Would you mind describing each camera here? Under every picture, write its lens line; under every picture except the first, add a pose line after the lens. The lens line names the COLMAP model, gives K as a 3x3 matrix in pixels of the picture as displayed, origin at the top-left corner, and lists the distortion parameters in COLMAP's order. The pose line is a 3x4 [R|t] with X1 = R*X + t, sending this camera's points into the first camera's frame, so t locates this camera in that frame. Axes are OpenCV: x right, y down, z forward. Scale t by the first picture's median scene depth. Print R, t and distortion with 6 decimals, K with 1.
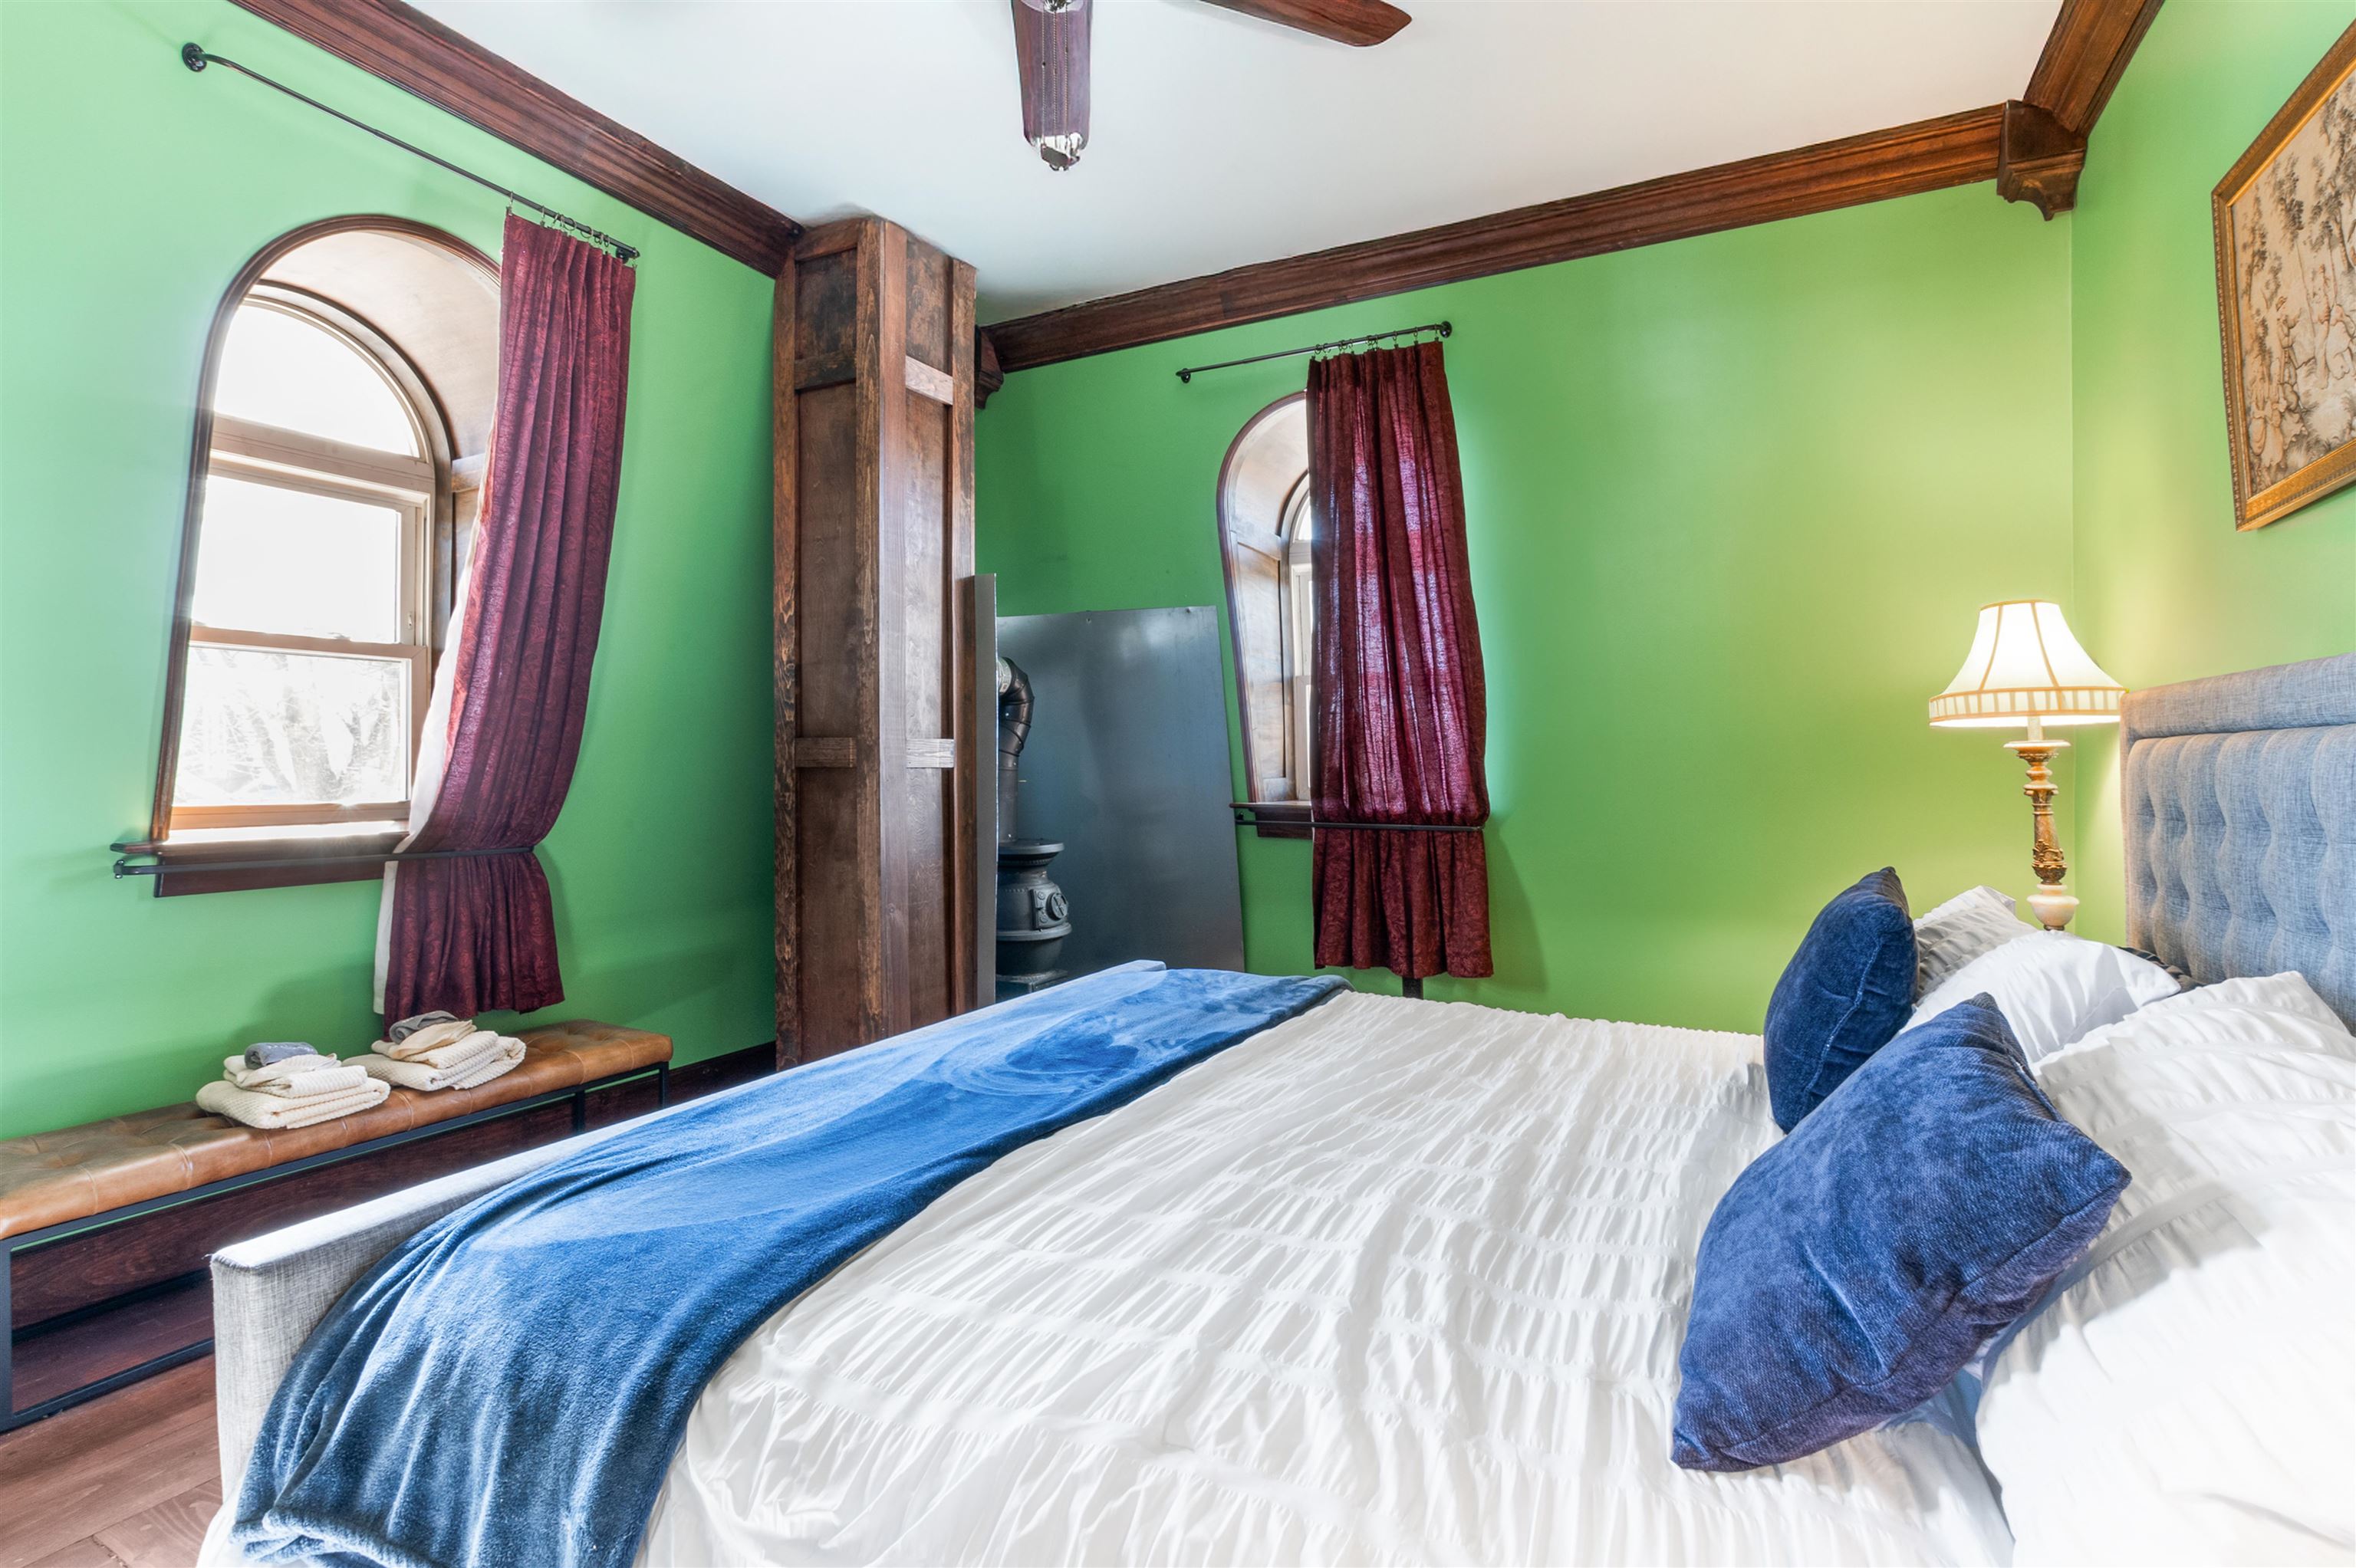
lens RADIAL K [[1072.8, 0, 1178.0], [0, 1072.8, 784.0], [0, 0, 1]] dist [-0.028305, 0.000605]
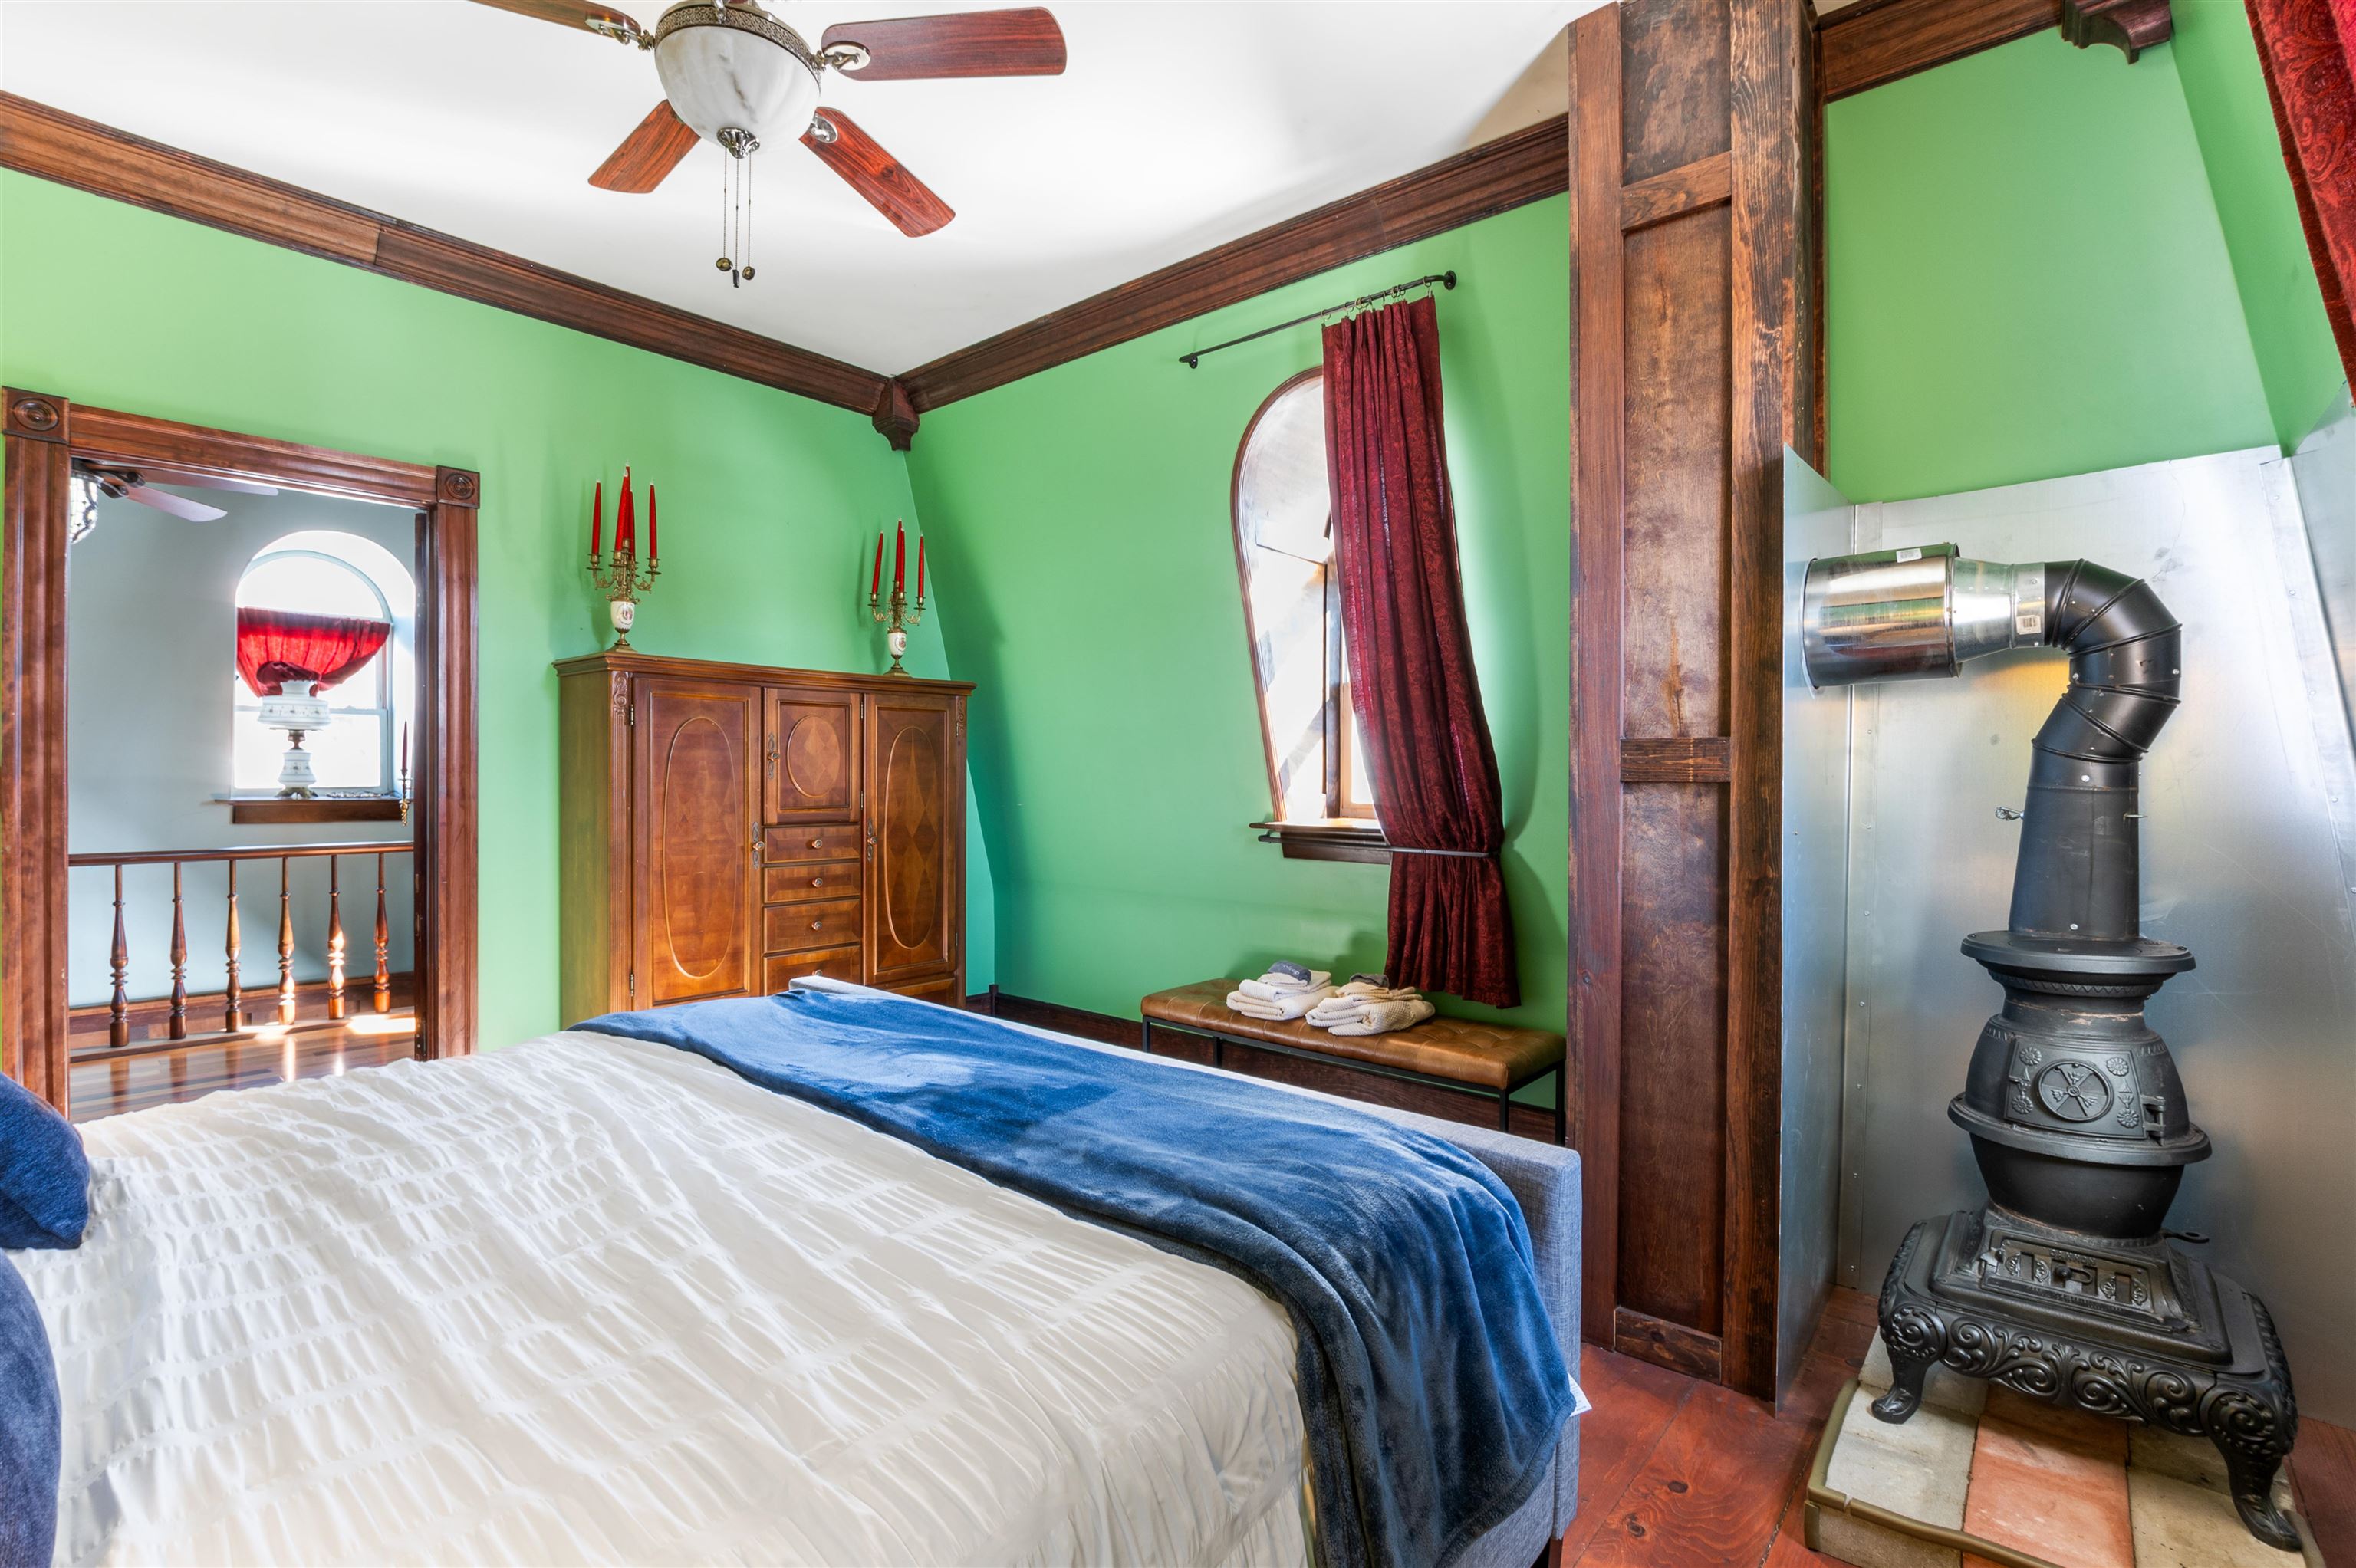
lens RADIAL K [[1084.7, 0, 1165.9], [0, 1084.7, 793.3], [0, 0, 1]] dist [-0.017895, 0.000024]
pose [[-0.219271, 0.019936, -0.975460, 0.496126], [-0.015903, 0.999585, 0.024004, -0.019888], [0.975534, 0.020776, -0.218863, 0.869104]]
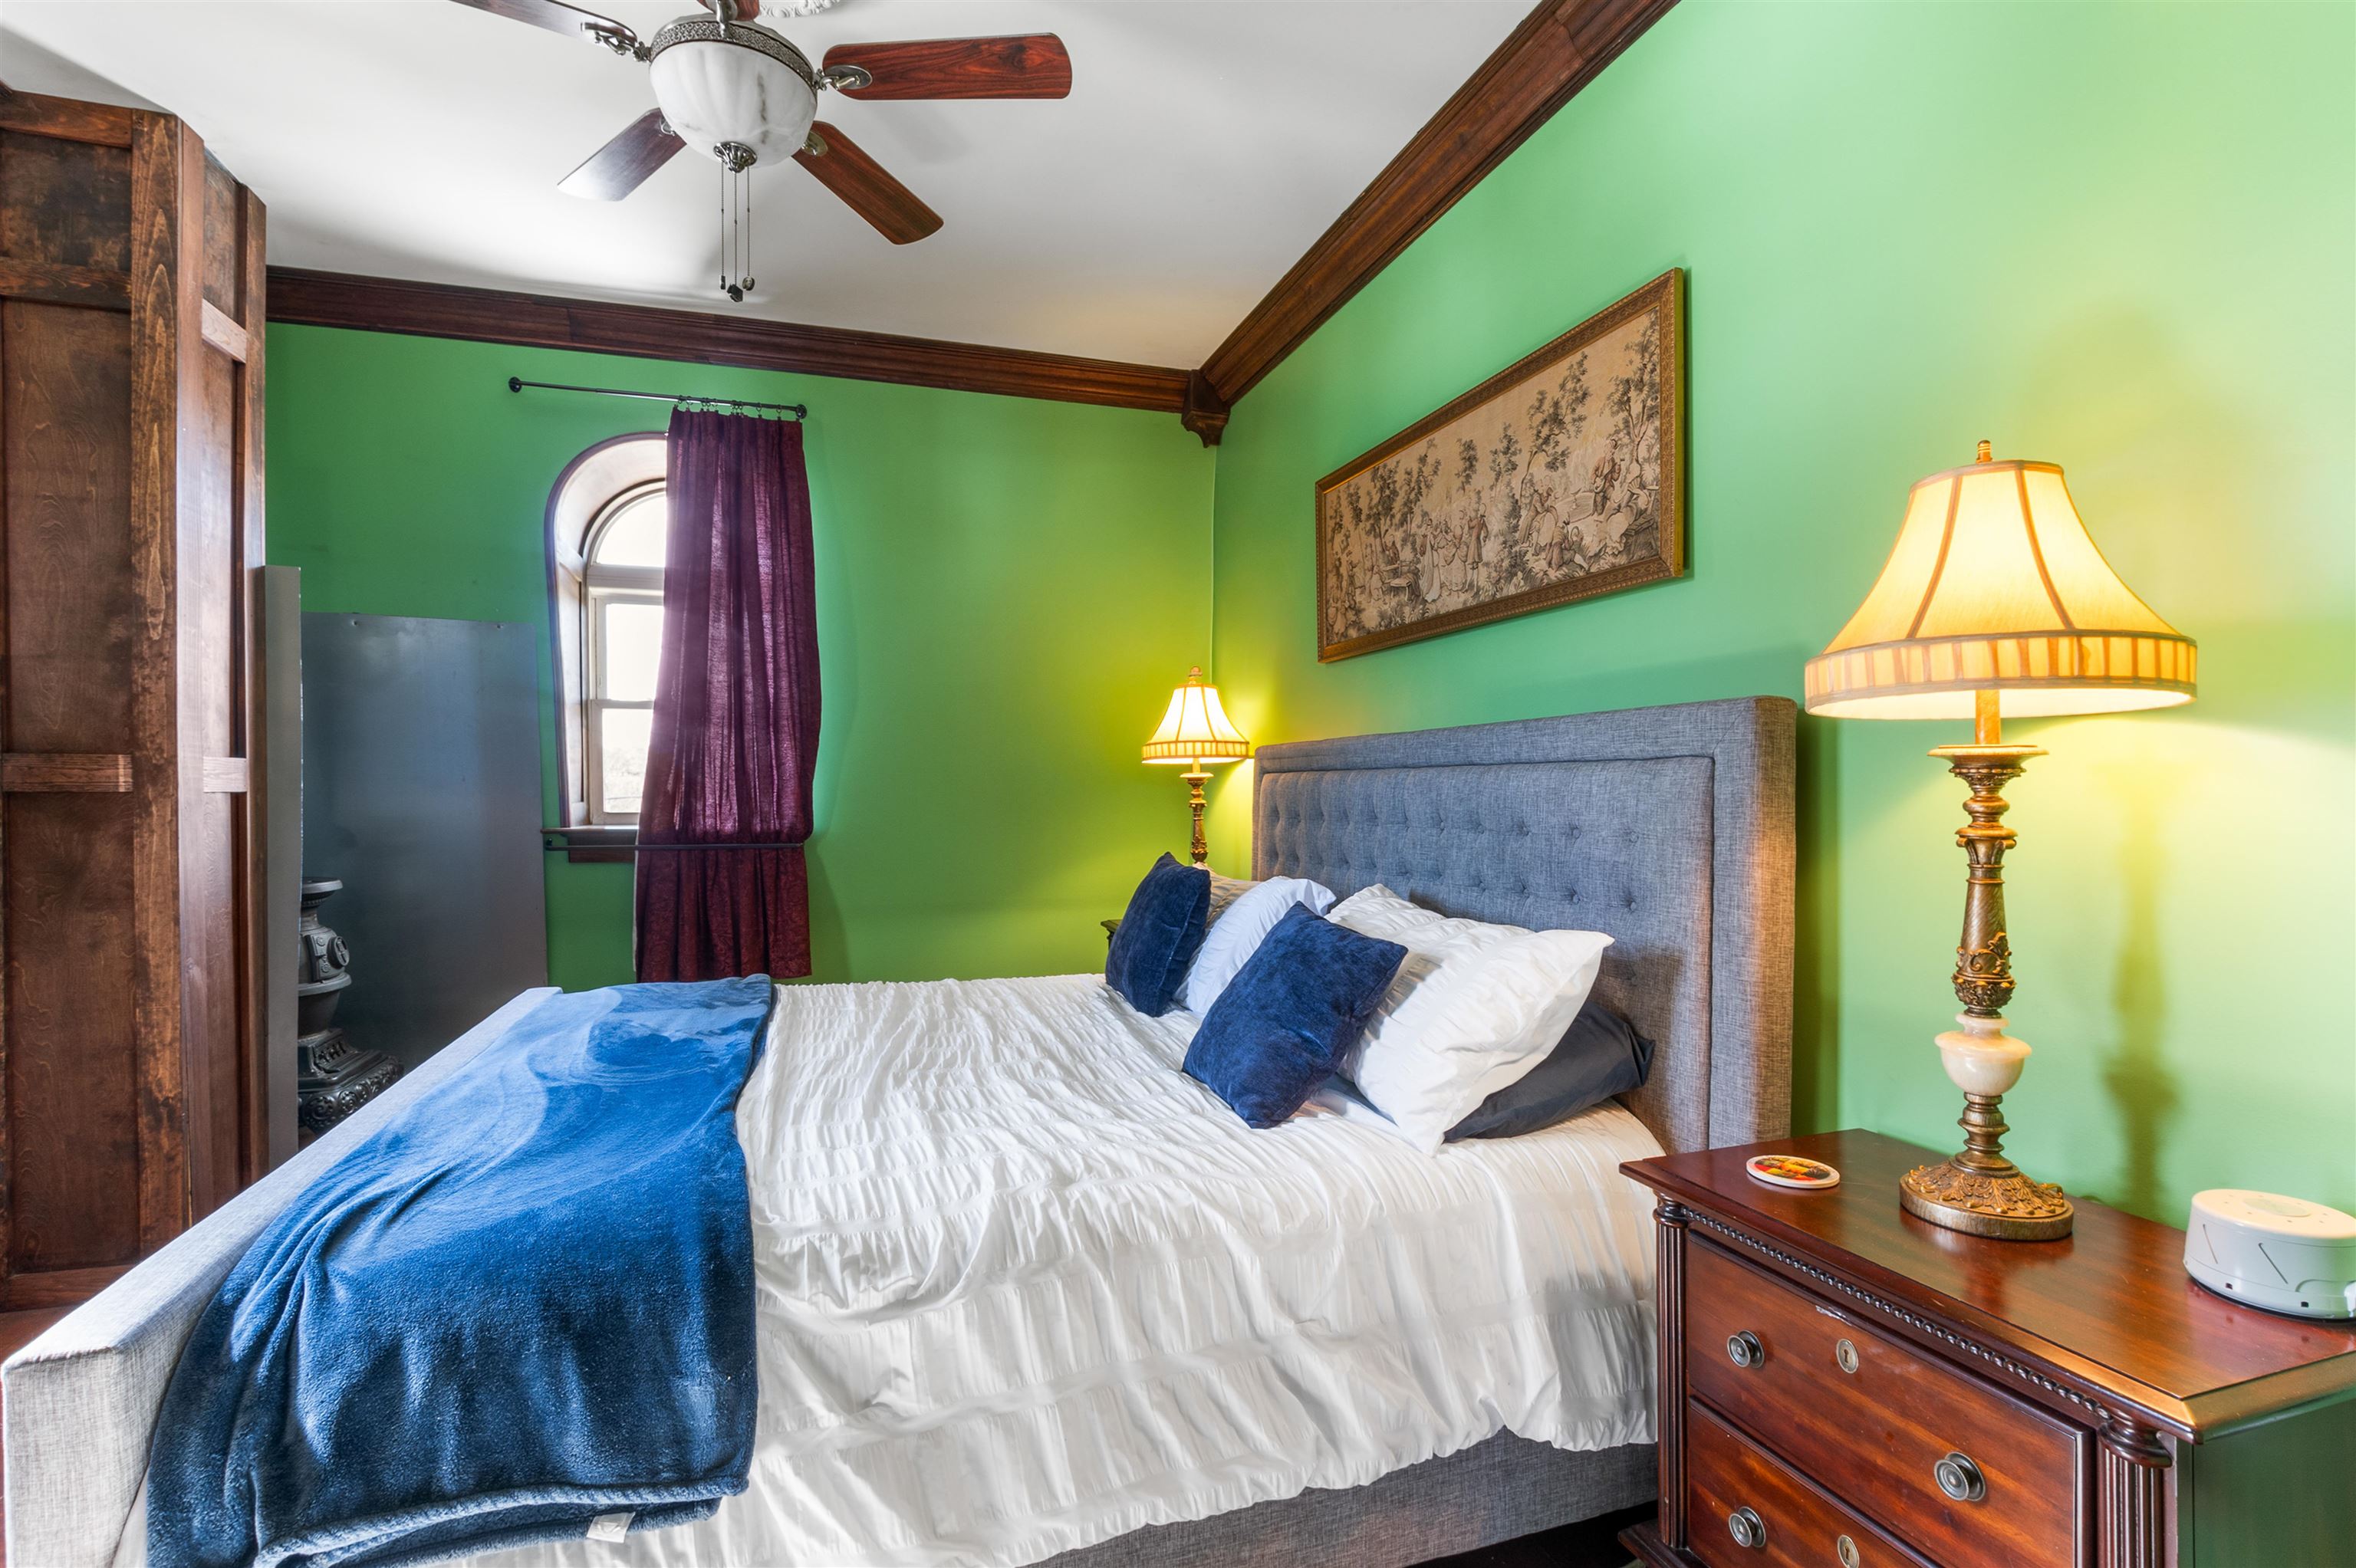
lens RADIAL K [[1101.2, 0, 1148.7], [0, 1101.2, 785.2], [0, 0, 1]] dist [-0.027291, -0.011861]
pose [[0.710537, 0.001218, 0.703658, -0.312603], [0.014251, 0.999768, -0.016120, 0.002735], [-0.703515, 0.021482, 0.710356, -0.098637]]
